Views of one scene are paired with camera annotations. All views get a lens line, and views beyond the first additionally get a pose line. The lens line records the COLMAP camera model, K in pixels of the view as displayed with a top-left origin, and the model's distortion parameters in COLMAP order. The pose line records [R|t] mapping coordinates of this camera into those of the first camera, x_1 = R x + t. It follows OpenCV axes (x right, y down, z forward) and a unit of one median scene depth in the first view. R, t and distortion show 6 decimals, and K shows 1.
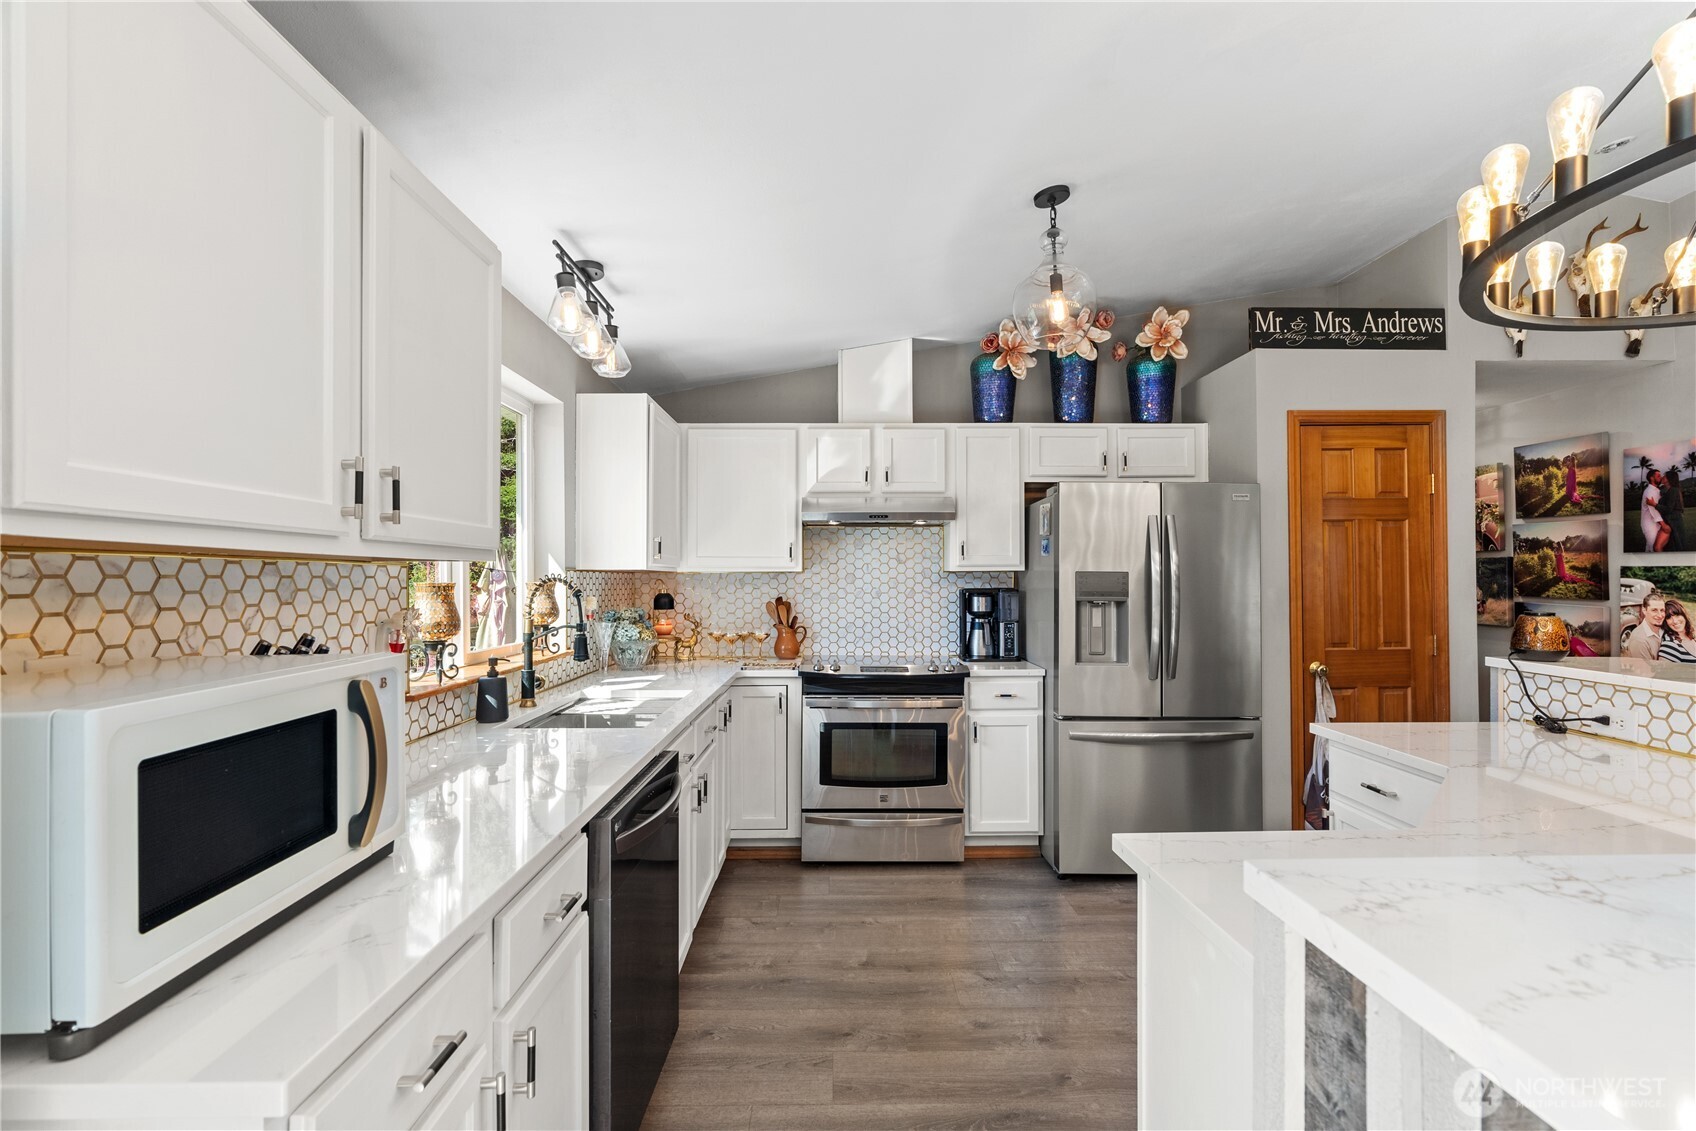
lens RADIAL K [[764.2, 0, 852.7], [0, 764.2, 572.9], [0, 0, 1]] dist [-0.002446, 0.000658]
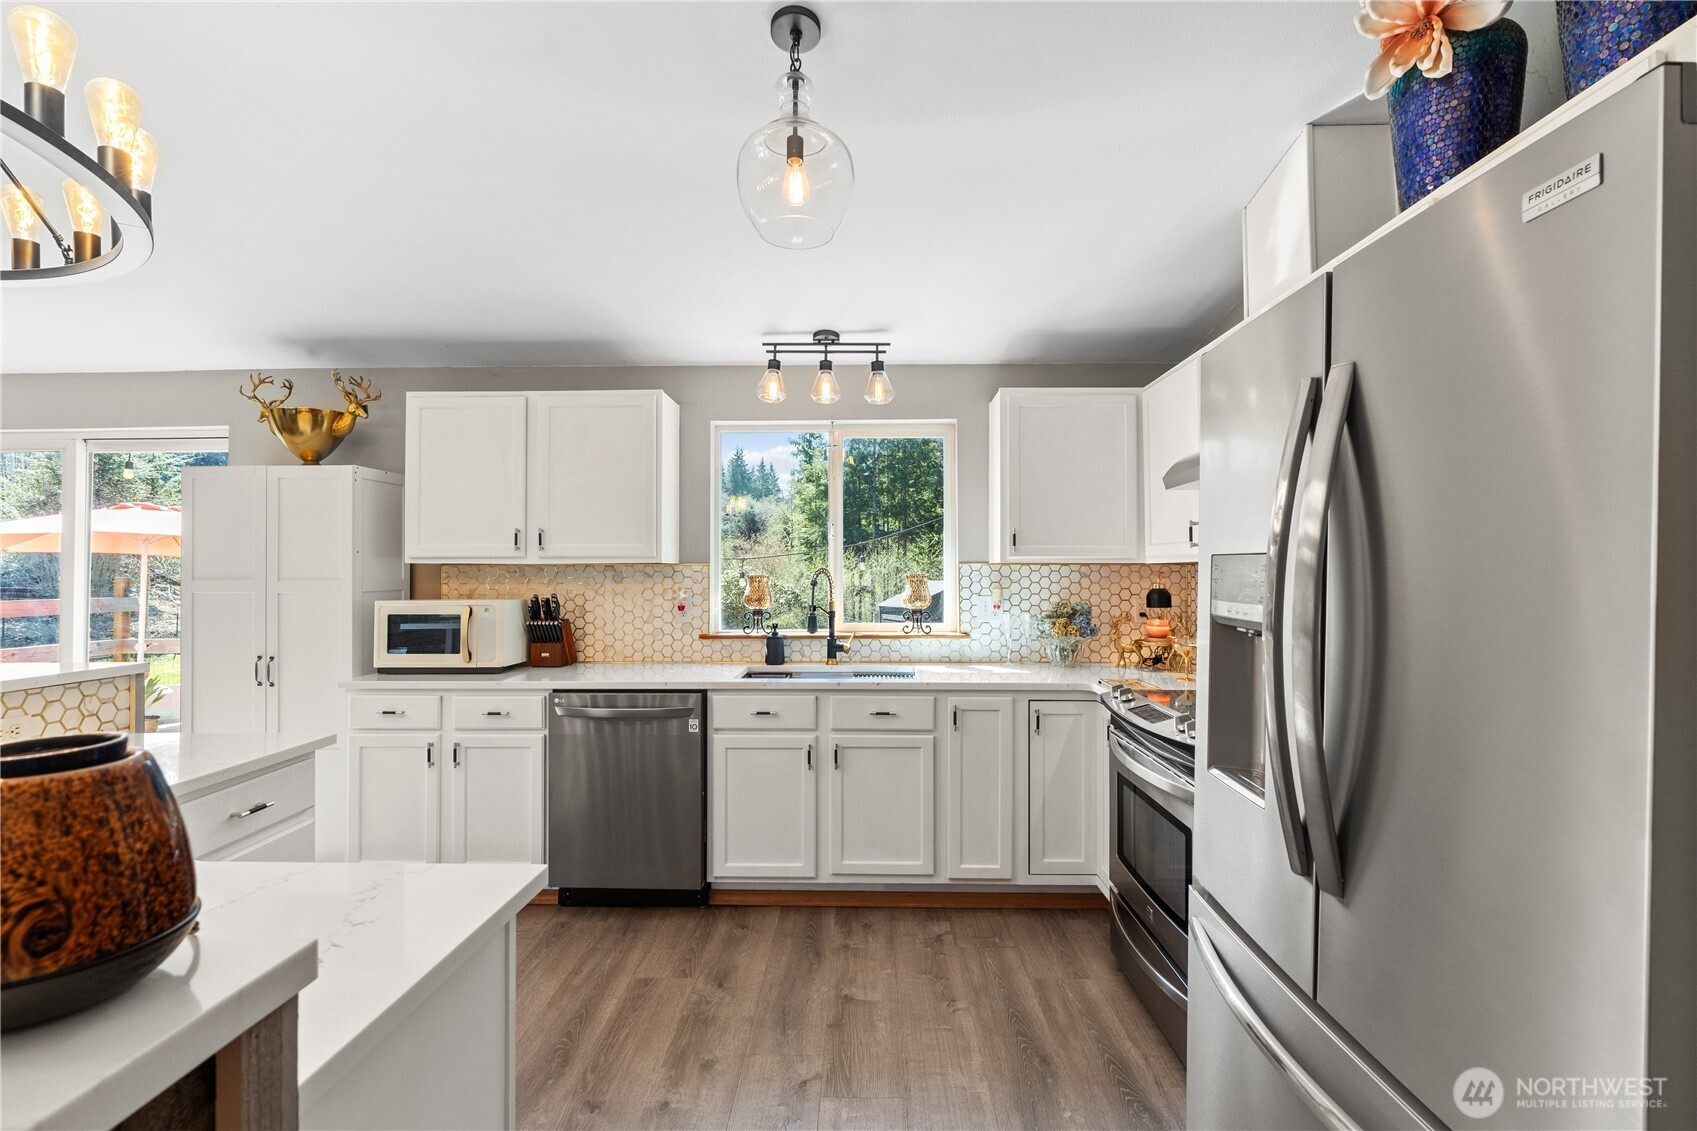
lens RADIAL K [[768.5, 0, 852.2], [0, 768.5, 565.7], [0, 0, 1]] dist [-0.007262, 0.000395]
pose [[-0.036032, -0.017019, -0.999206, 0.959921], [0.010764, 0.999790, -0.017417, 0.019029], [0.999293, -0.011383, -0.035841, 1.079336]]
